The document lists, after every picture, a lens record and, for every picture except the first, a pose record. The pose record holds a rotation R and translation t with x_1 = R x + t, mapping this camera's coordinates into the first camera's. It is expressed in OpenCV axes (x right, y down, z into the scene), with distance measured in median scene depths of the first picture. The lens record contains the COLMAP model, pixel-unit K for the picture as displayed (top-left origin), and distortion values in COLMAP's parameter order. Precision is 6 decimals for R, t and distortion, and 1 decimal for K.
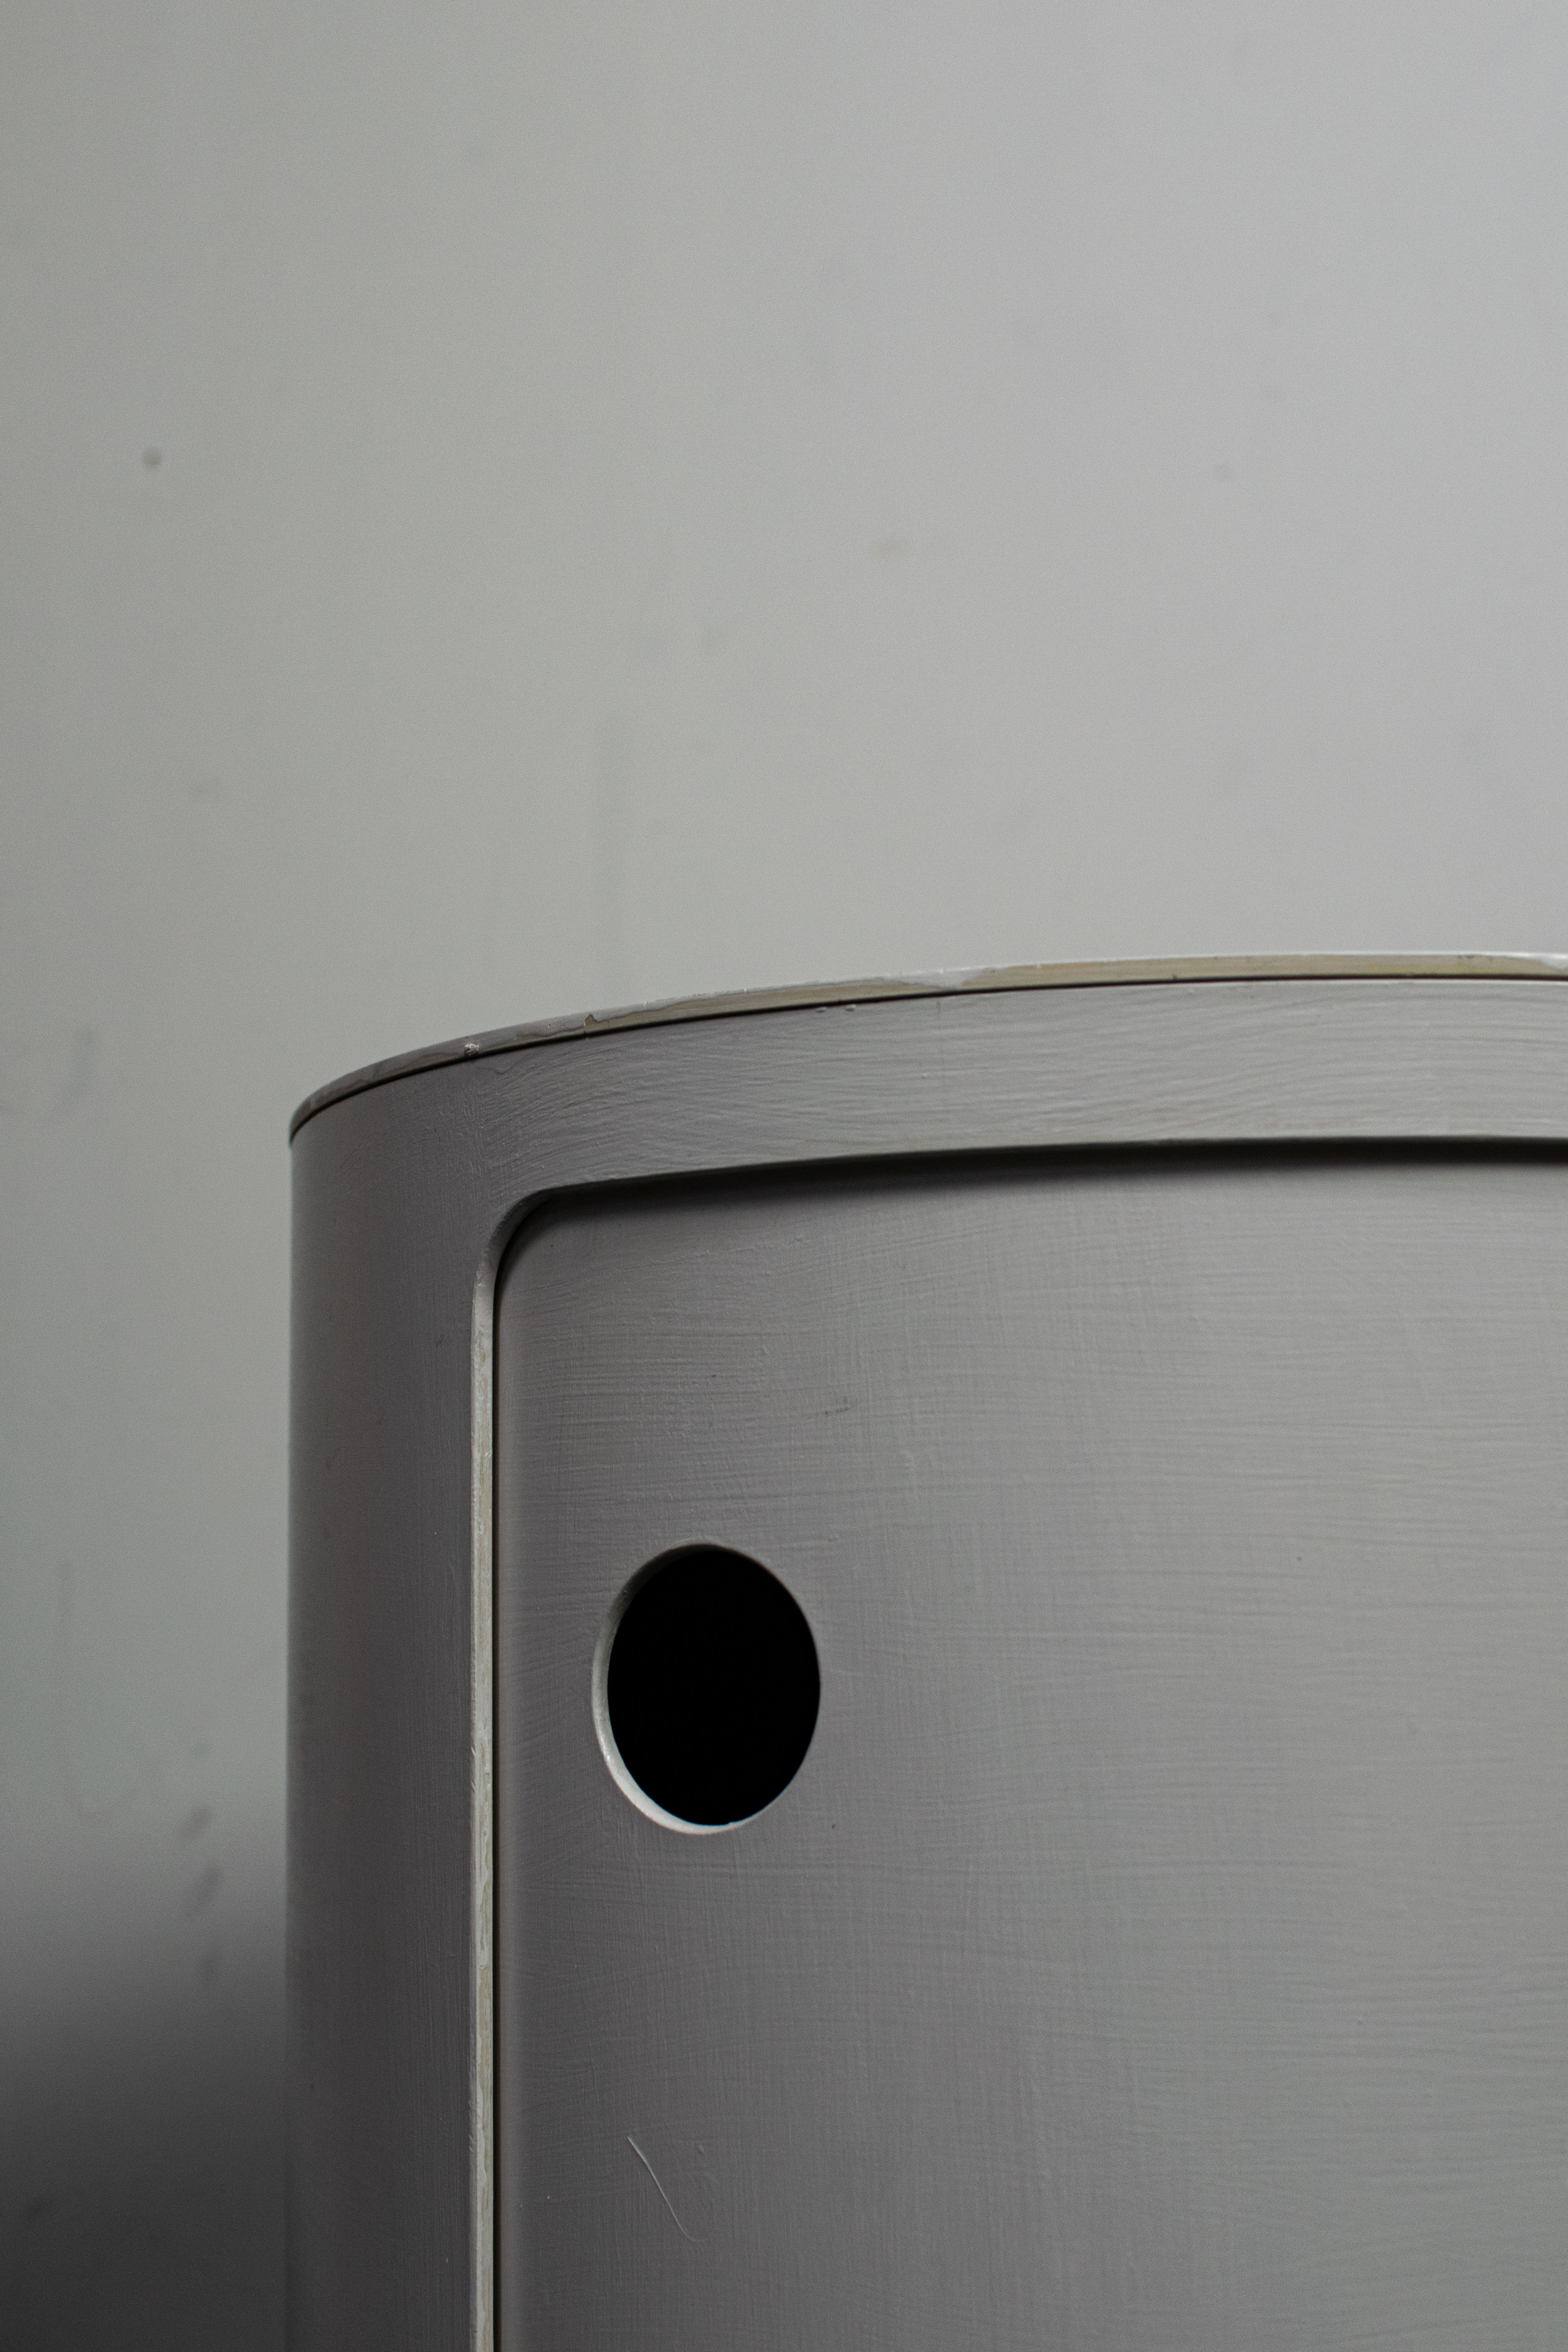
lens RADIAL K [[4146.5, 0, 784.0], [0, 4146.5, 1176.0], [0, 0, 1]] dist [-0.122203, 0.039836]
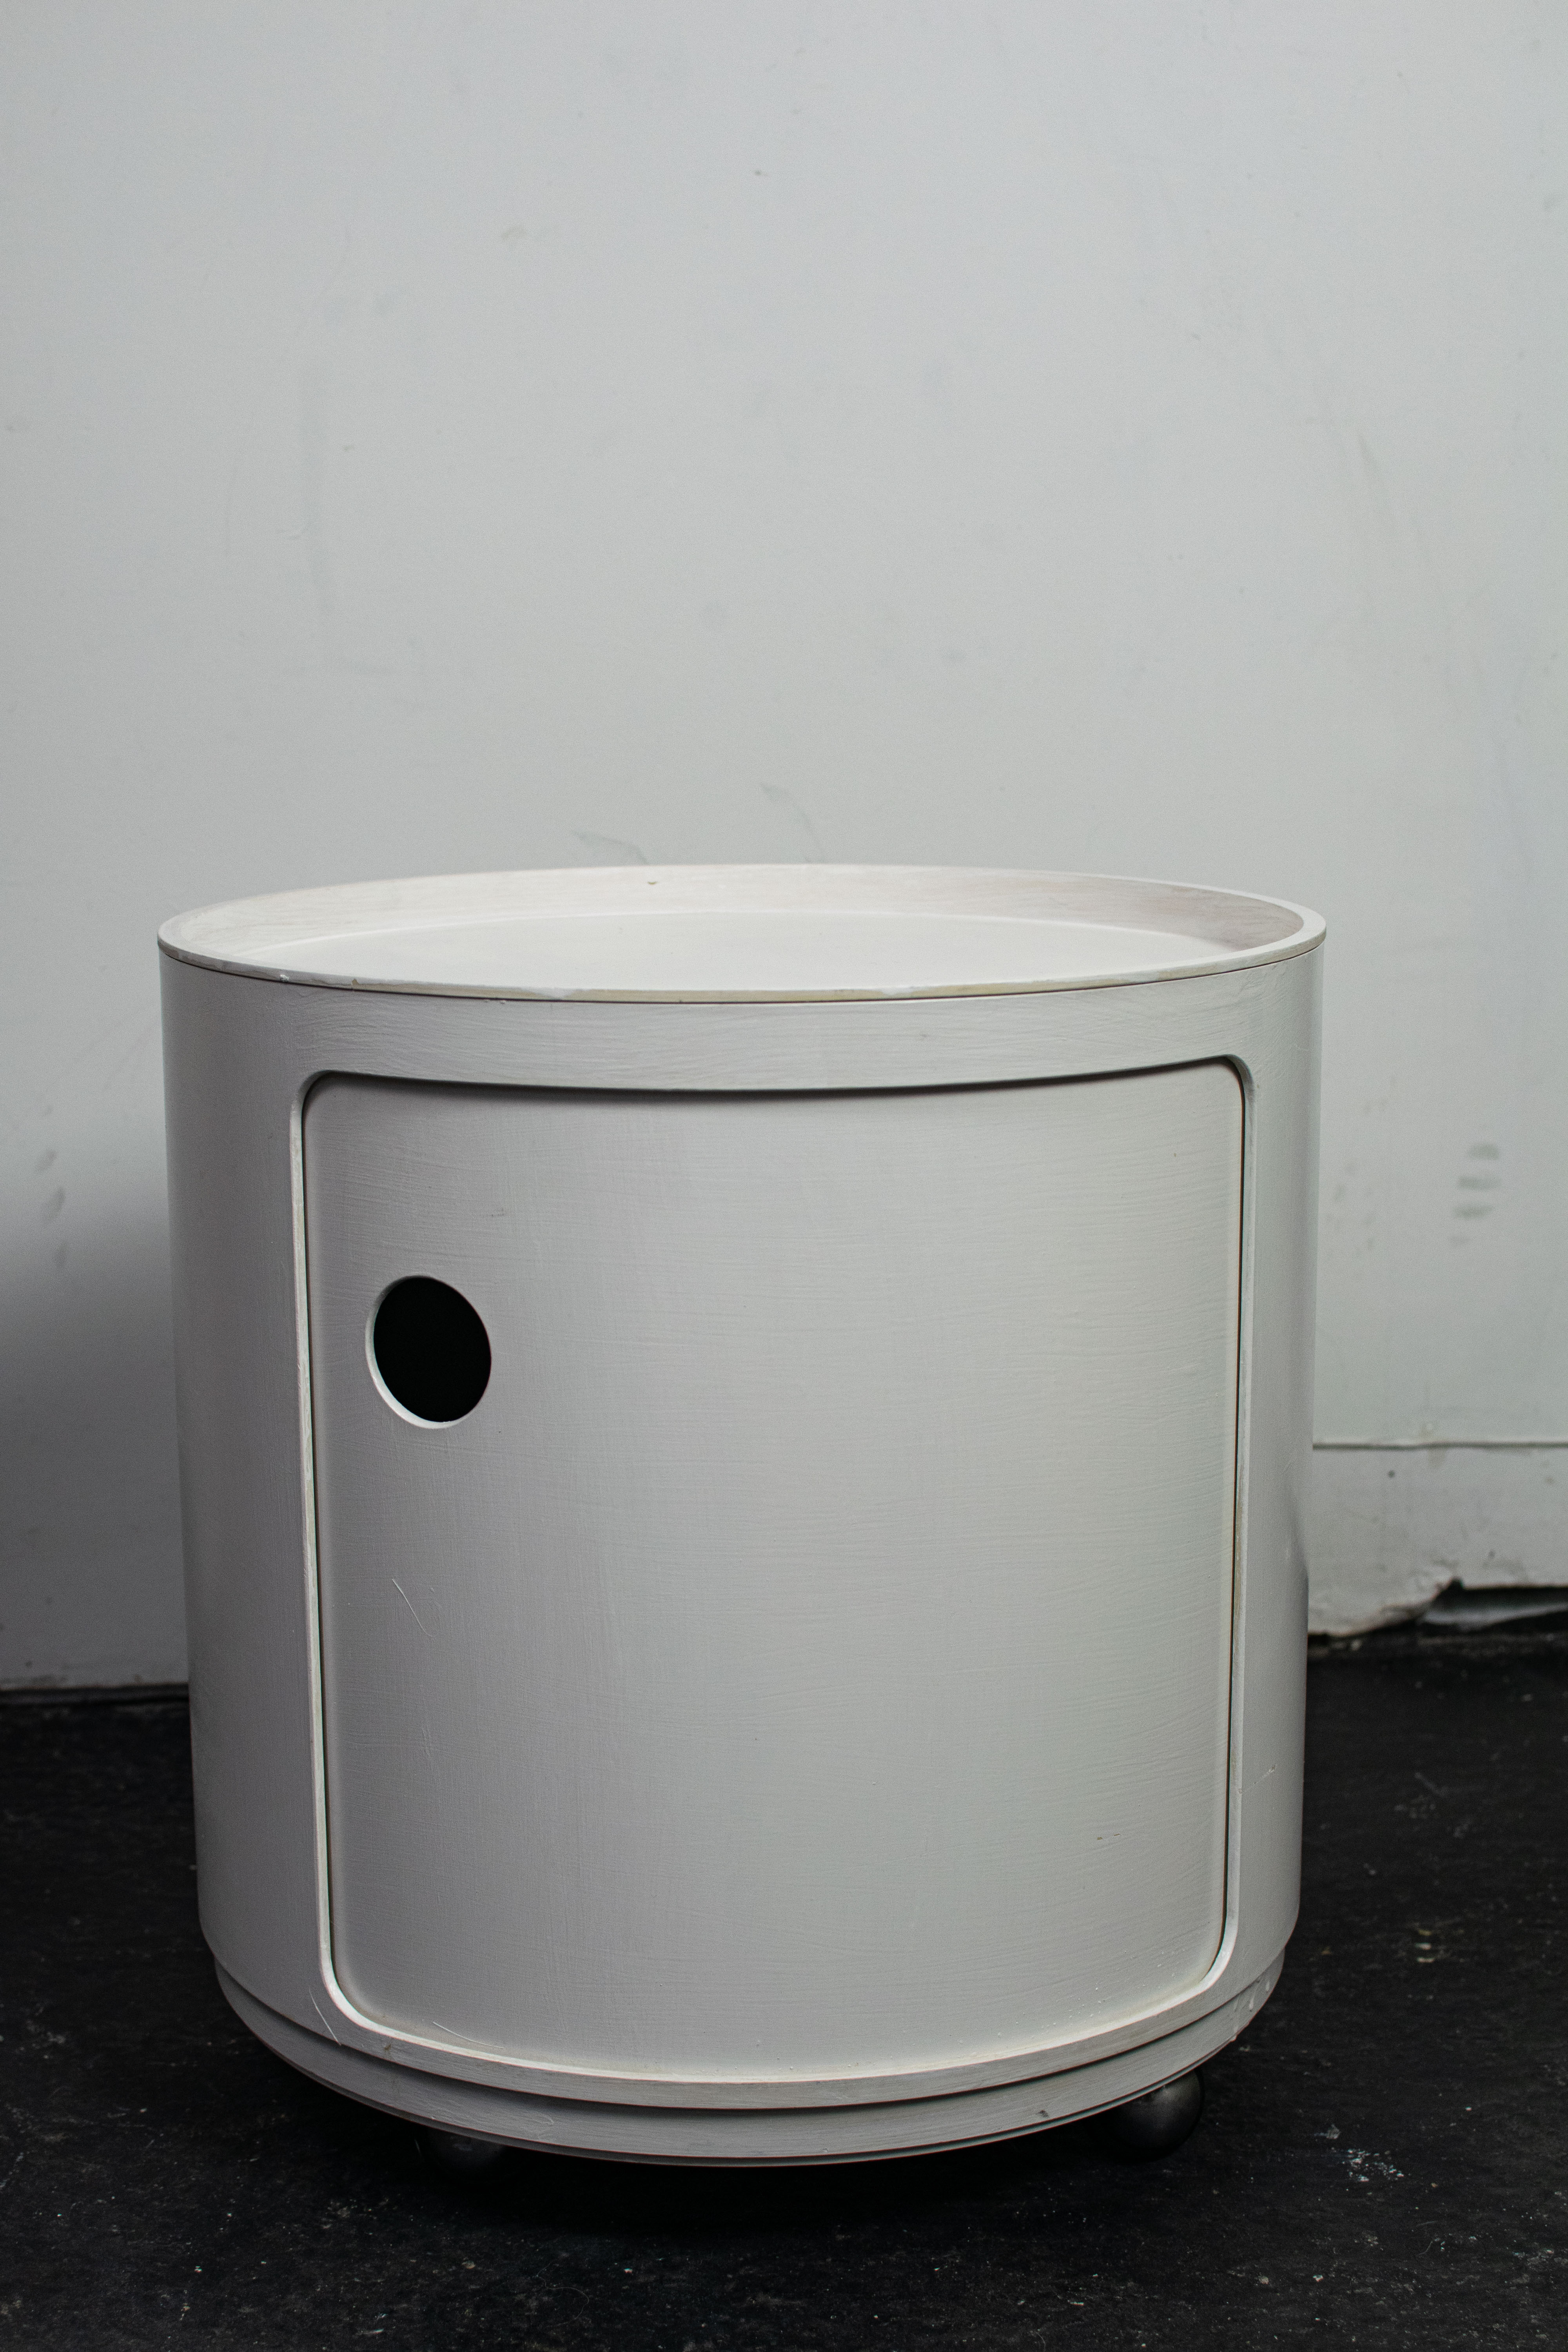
lens RADIAL K [[4146.5, 0, 784.0], [0, 4146.5, 1176.0], [0, 0, 1]] dist [-0.122203, 0.039836]
pose [[0.995834, -0.020841, 0.088766, -0.023053], [-0.007197, 0.952523, 0.304381, -0.505191], [-0.090895, -0.303752, 0.948405, -0.730564]]
